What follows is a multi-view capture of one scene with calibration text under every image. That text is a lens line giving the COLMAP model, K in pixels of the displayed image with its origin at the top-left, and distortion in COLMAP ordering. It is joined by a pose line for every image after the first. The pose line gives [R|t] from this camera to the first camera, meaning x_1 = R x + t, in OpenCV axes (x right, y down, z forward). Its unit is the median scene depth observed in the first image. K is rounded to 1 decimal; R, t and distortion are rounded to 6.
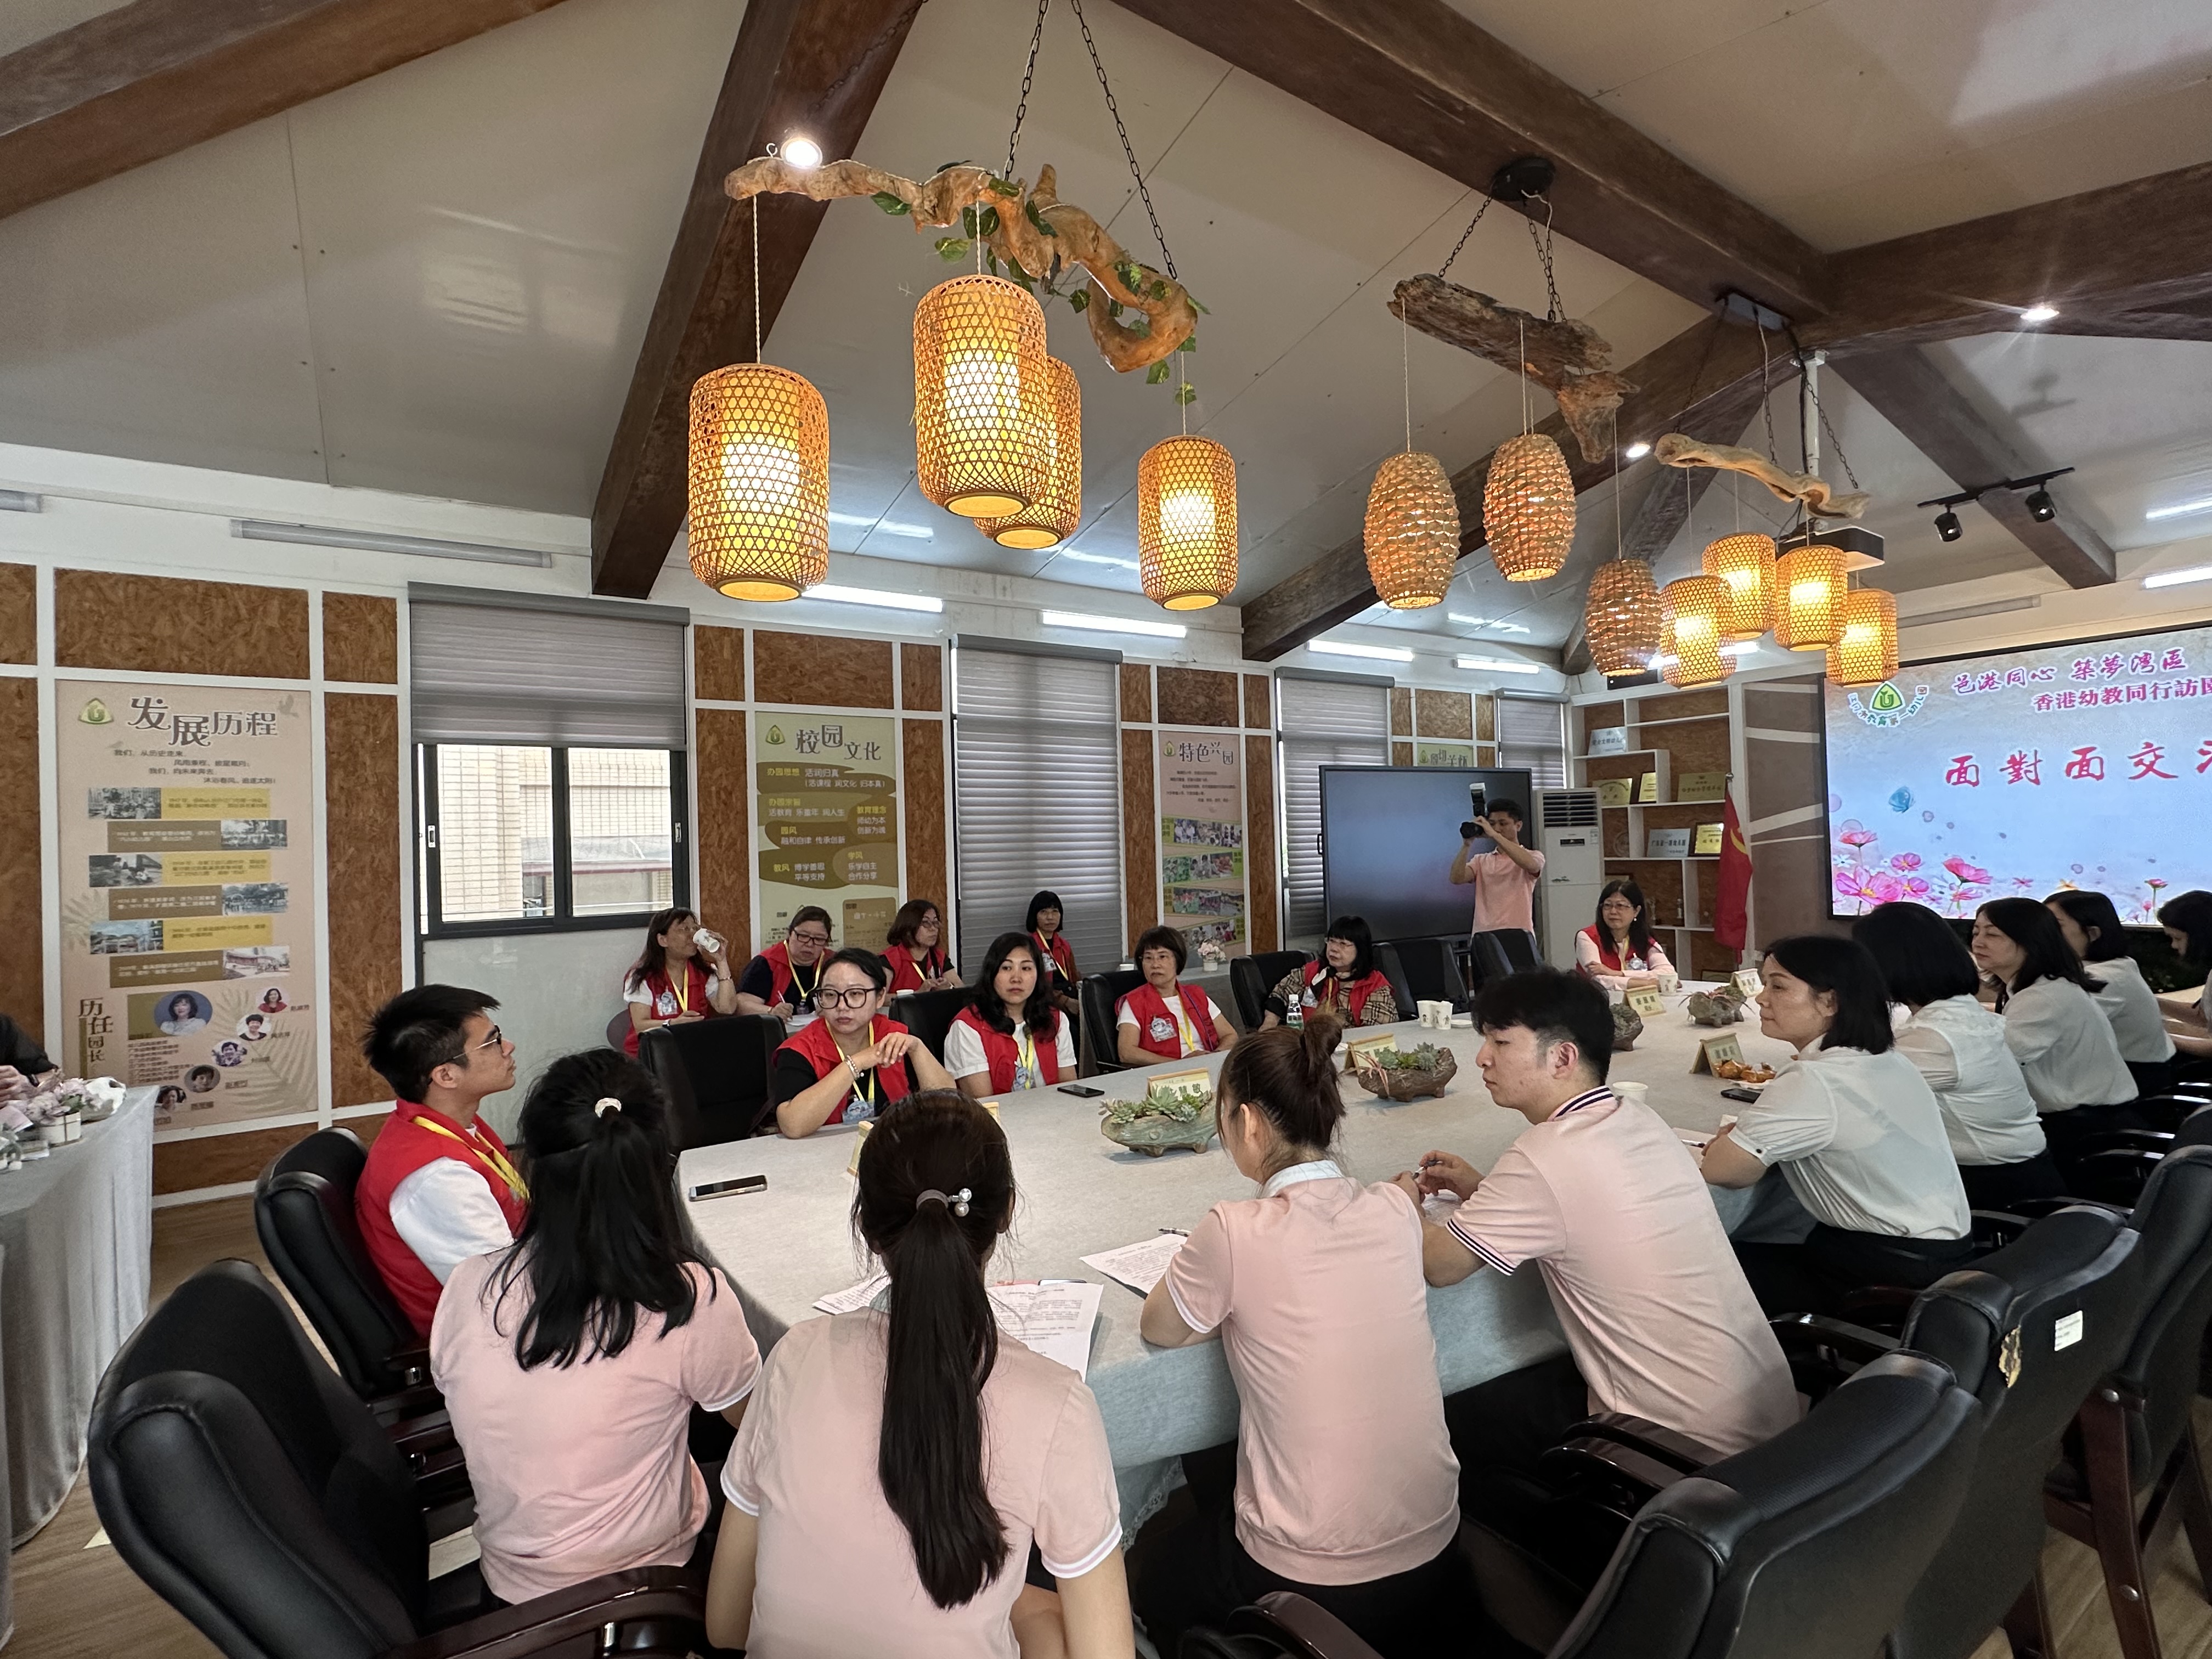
lens RADIAL K [[1027.1, 0, 1106.4], [0, 1027.1, 828.6], [0, 0, 1]] dist [-0.000163, -0.000060]
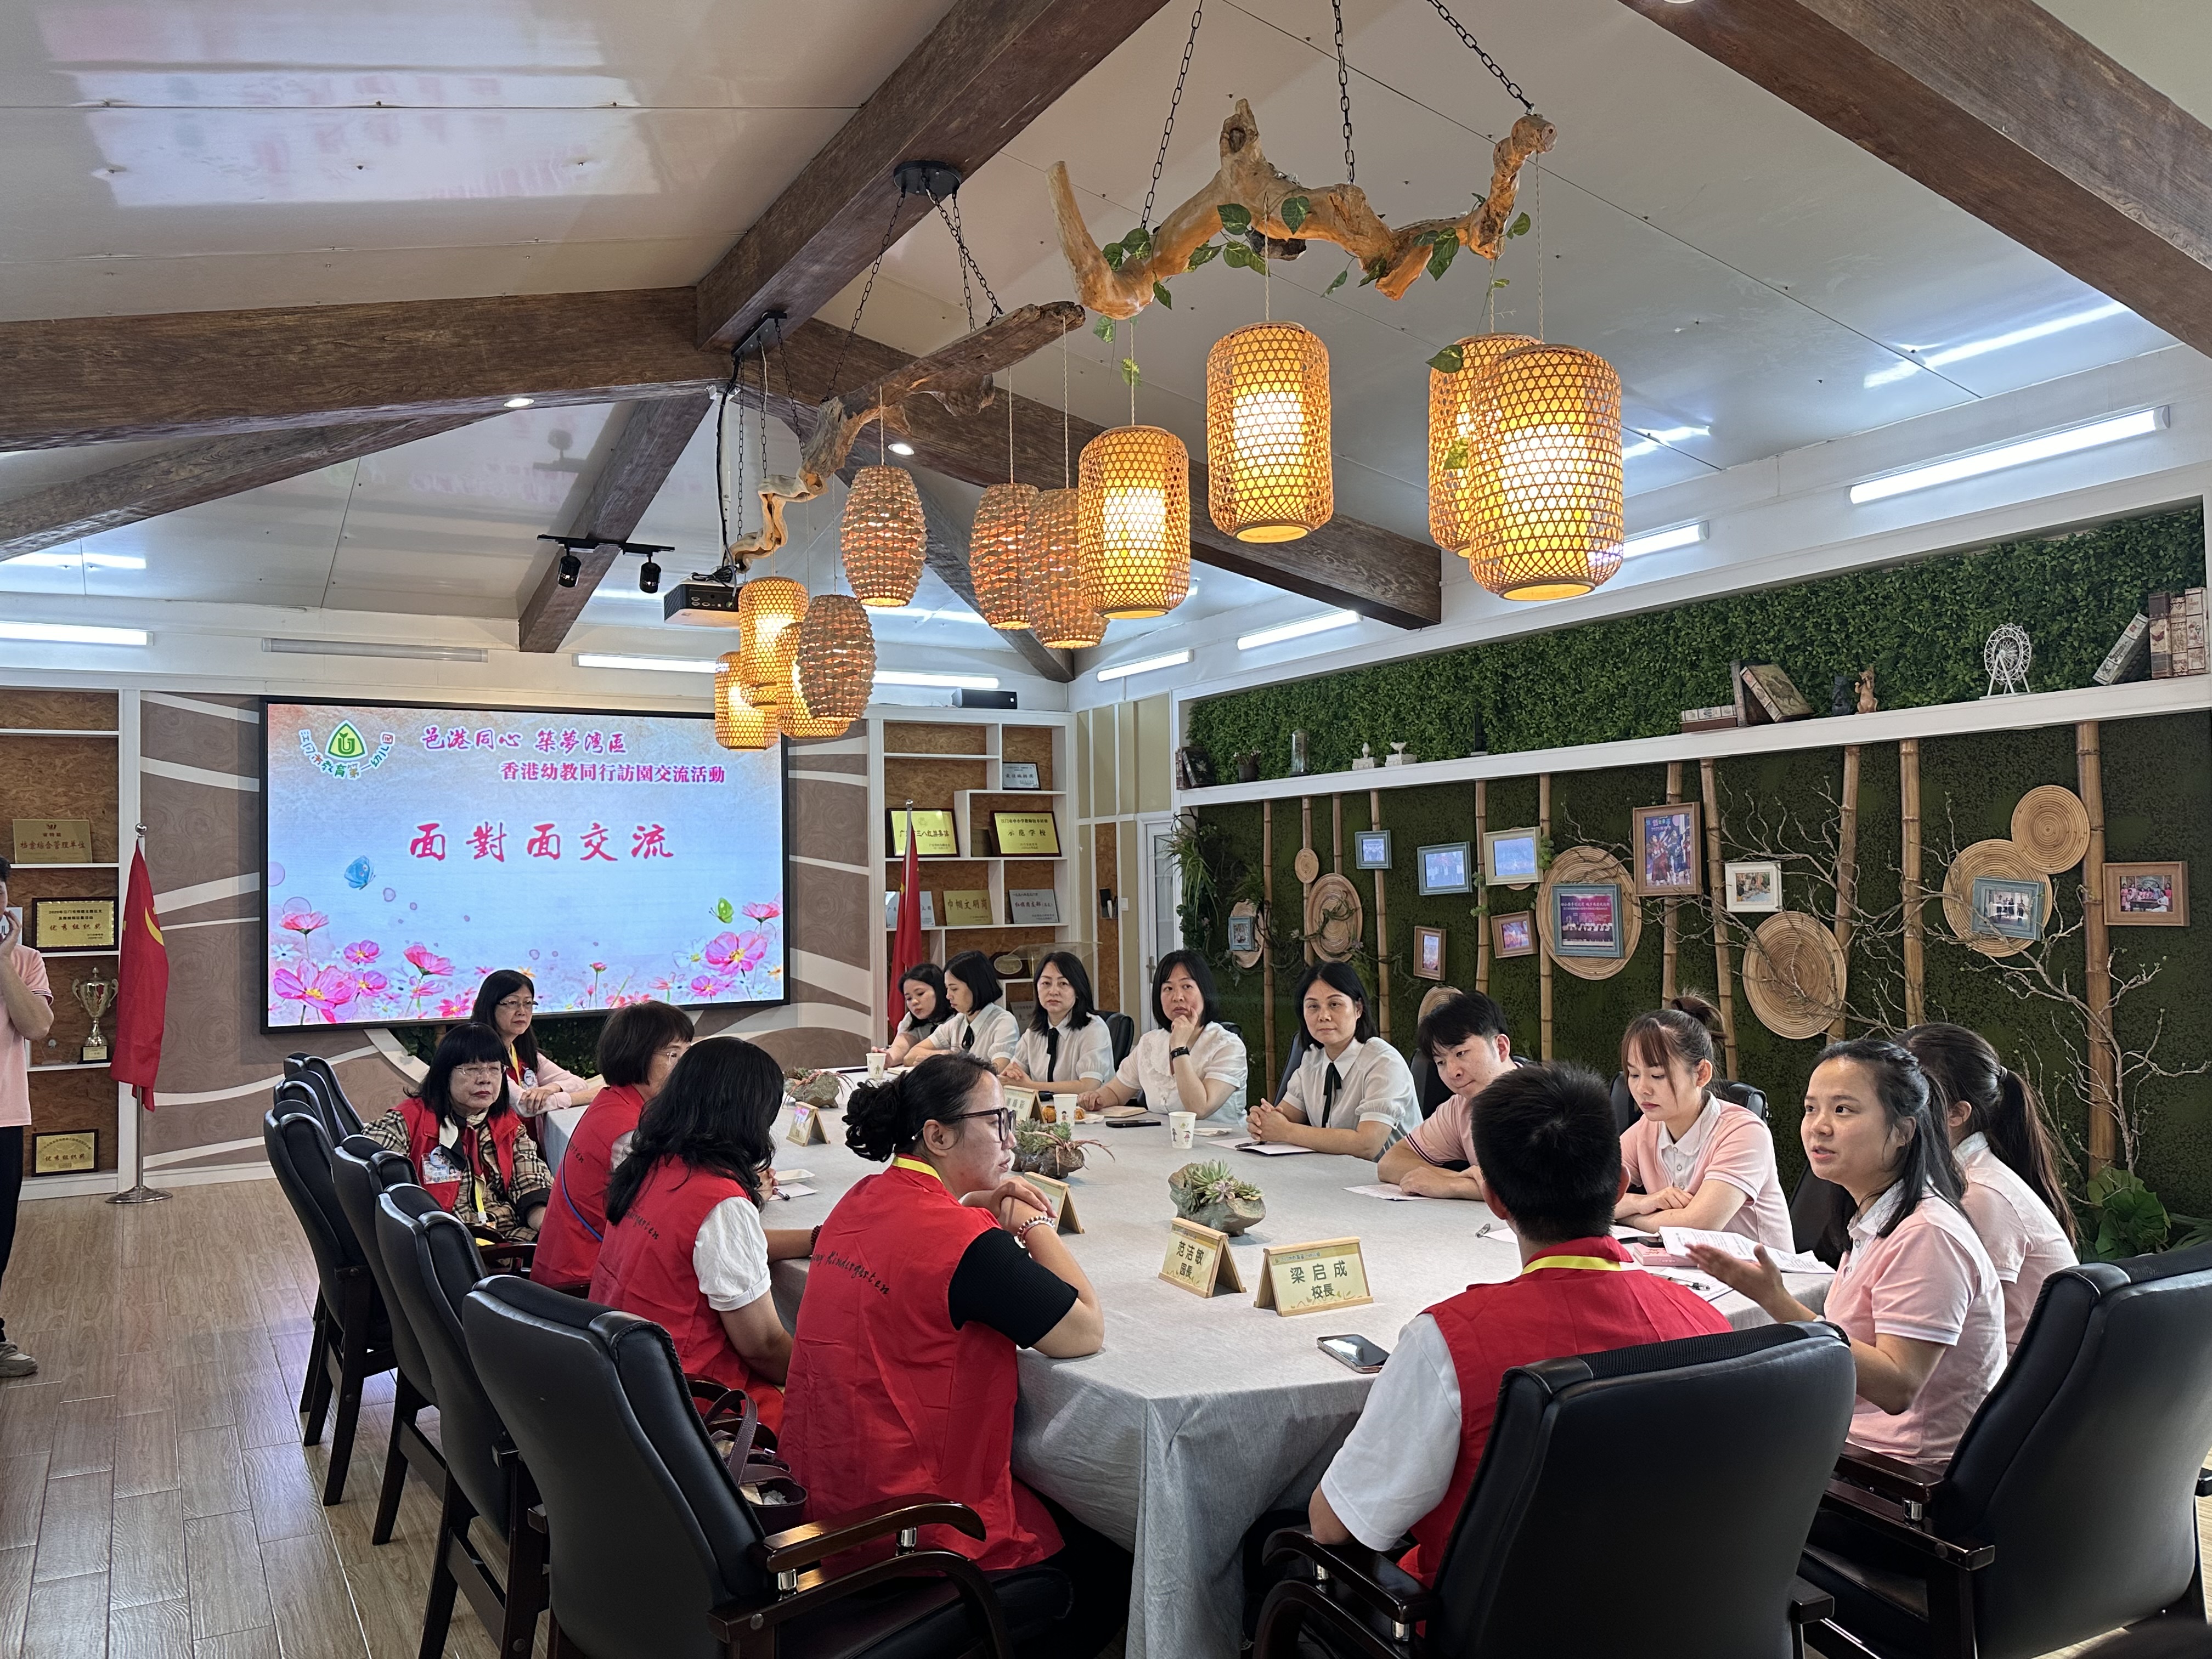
lens RADIAL K [[1743.2, 0, 1106.1], [0, 1743.2, 831.4], [0, 0, 1]] dist [0.001570, 0.000728]
pose [[0.069995, 0.064112, 0.995485, -0.548165], [0.001661, 0.997924, -0.064386, 0.028591], [-0.997546, 0.006160, 0.069743, 0.354104]]
